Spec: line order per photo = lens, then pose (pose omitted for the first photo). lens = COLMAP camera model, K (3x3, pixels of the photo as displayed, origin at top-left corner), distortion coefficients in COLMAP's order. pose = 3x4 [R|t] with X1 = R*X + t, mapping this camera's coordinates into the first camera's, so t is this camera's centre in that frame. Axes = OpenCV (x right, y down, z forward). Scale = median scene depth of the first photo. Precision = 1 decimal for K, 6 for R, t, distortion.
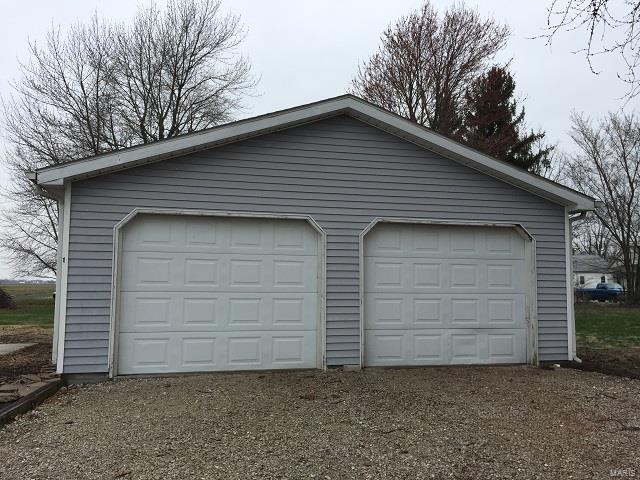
lens RADIAL K [[559.0, 0, 324.7], [0, 559.0, 240.5], [0, 0, 1]] dist [0.070129, -0.017763]
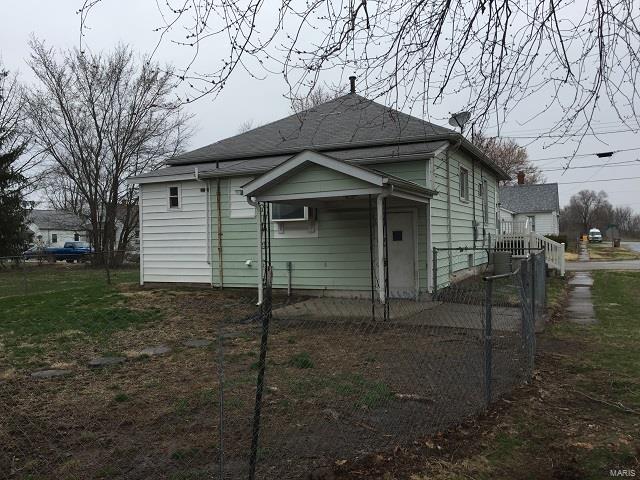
lens RADIAL K [[559.0, 0, 323.2], [0, 559.0, 240.3], [0, 0, 1]] dist [0.070129, -0.017763]
pose [[0.653675, -0.023305, 0.756416, 0.080589], [-0.034059, 0.997607, 0.060169, 0.004980], [-0.756008, -0.065094, 0.651317, 0.123691]]
